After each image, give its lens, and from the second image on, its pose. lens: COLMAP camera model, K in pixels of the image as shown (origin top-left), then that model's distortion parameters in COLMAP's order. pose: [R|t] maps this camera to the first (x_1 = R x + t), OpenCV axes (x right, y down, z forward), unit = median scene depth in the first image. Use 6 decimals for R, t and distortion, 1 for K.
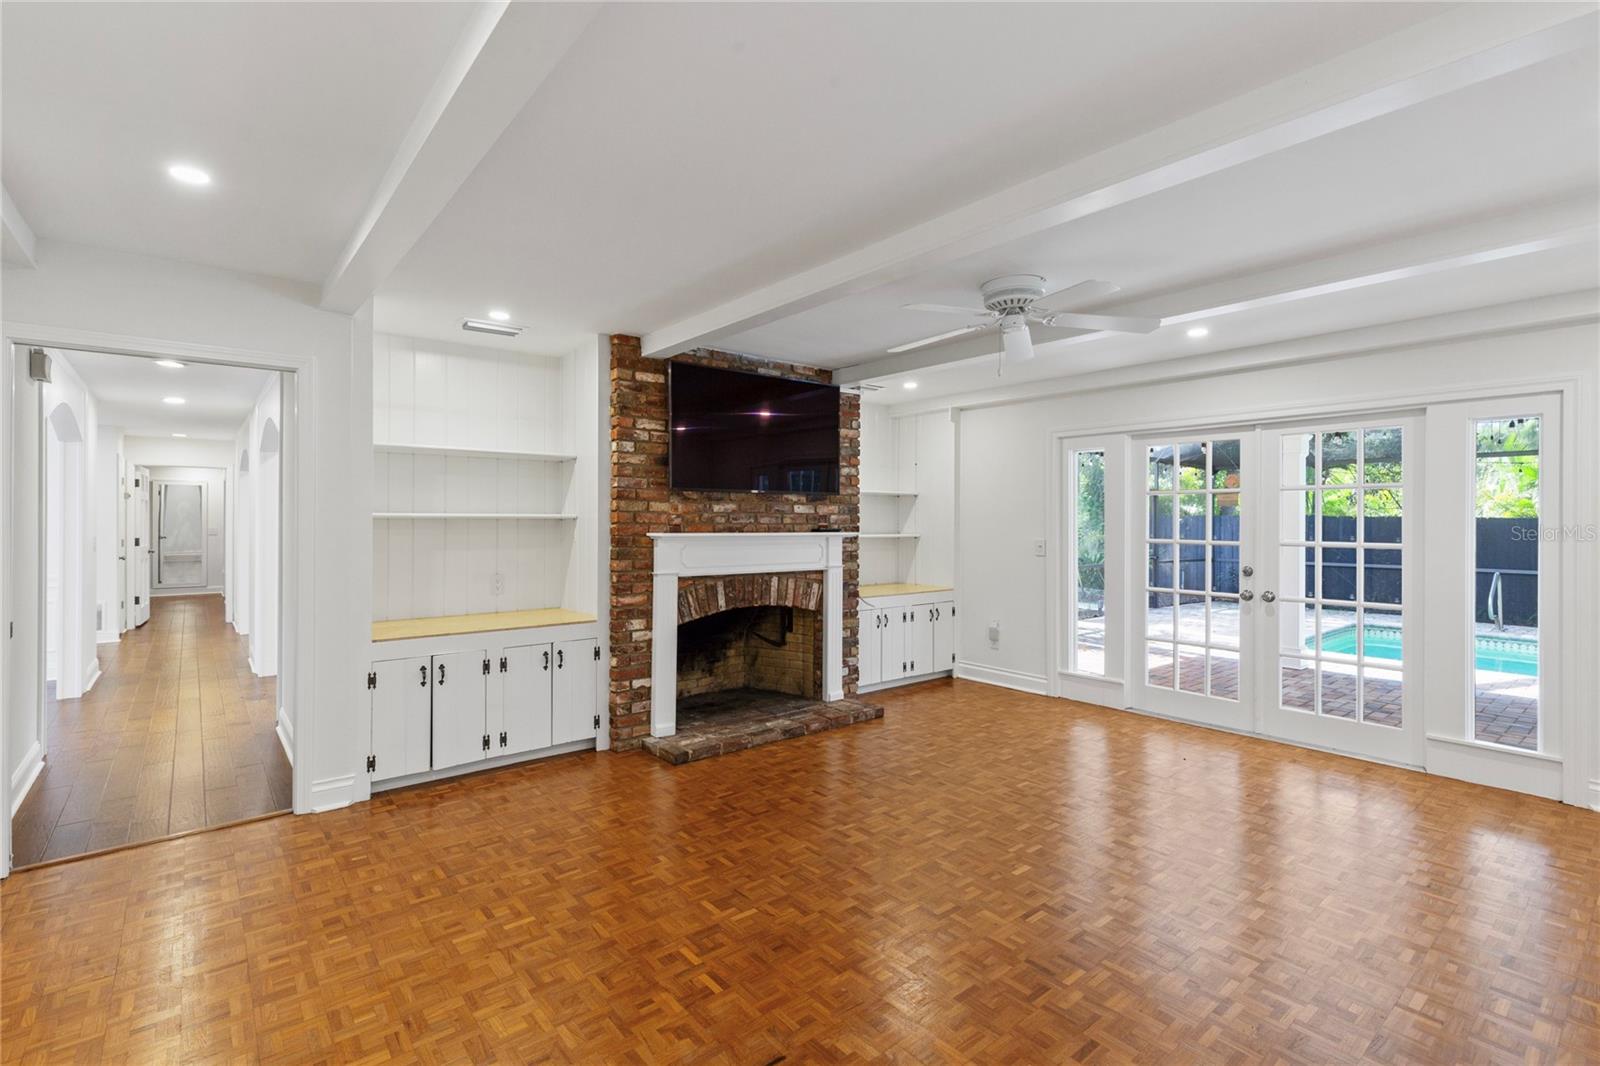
lens RADIAL K [[737.3, 0, 813.7], [0, 737.3, 525.2], [0, 0, 1]] dist [0.009869, -0.001474]
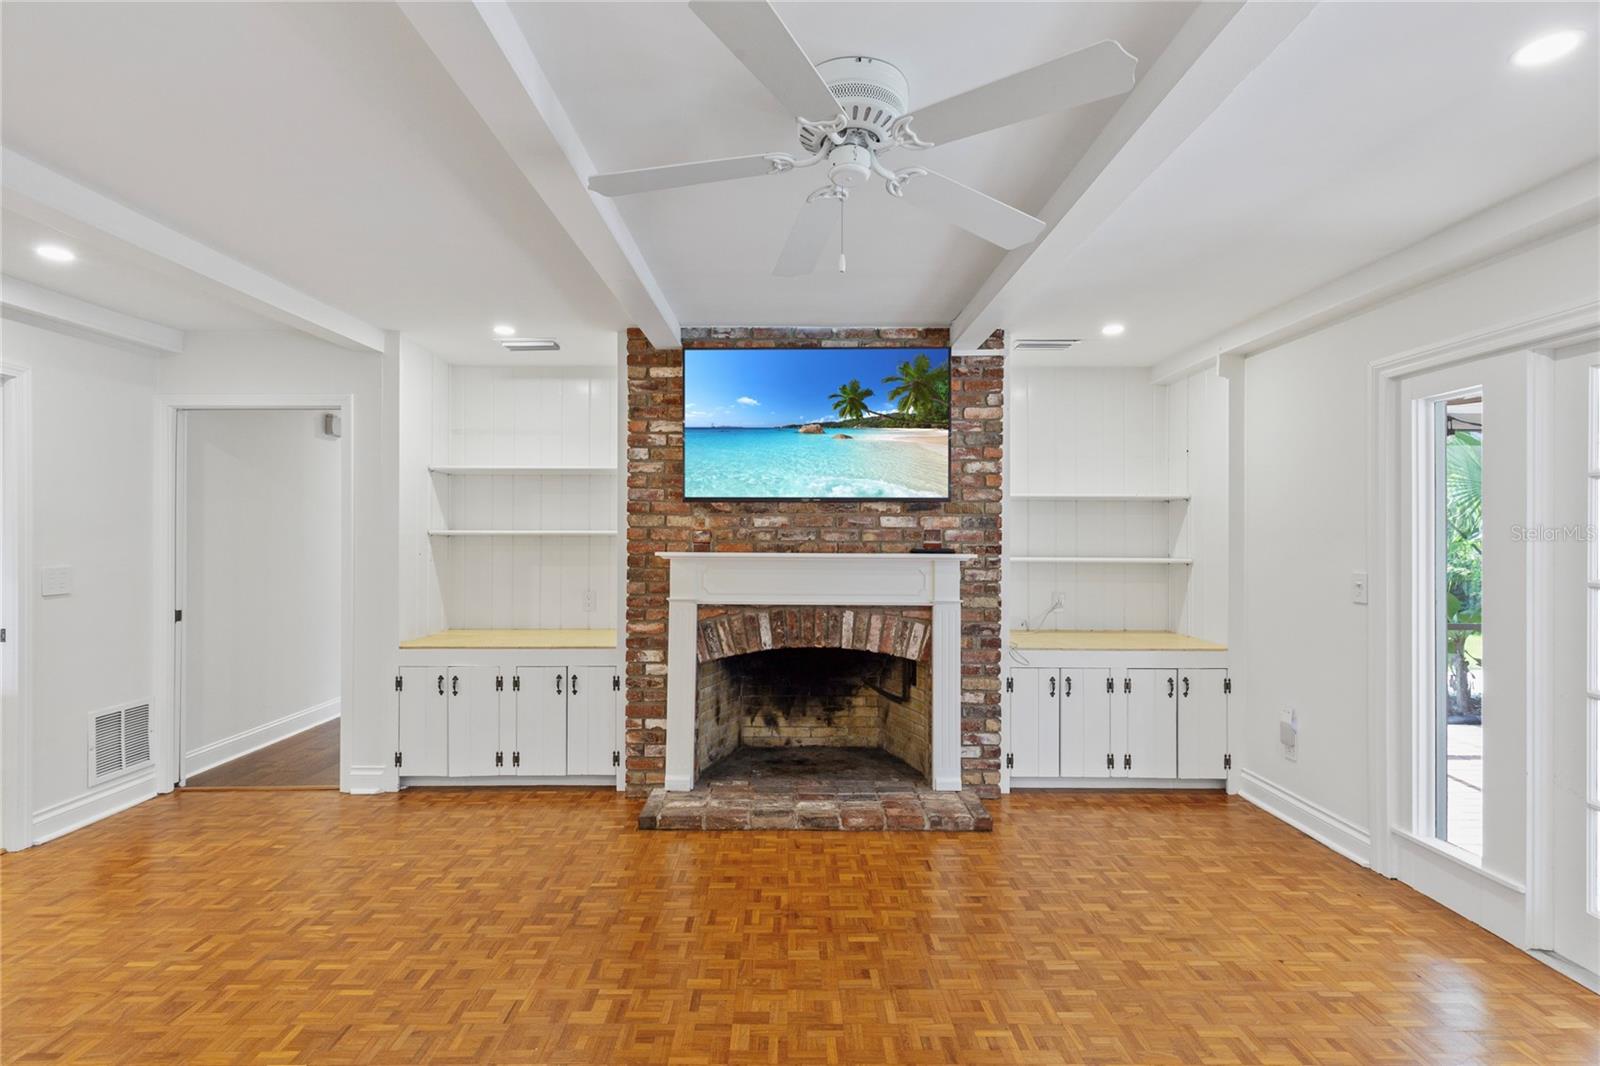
lens RADIAL K [[737.3, 0, 796.0], [0, 737.3, 536.2], [0, 0, 1]] dist [0.009869, -0.001474]
pose [[0.769297, -0.000049, -0.638891, 0.446904], [-0.004709, 0.999972, -0.005746, -0.003359], [0.638874, 0.007429, 0.769276, 0.430345]]
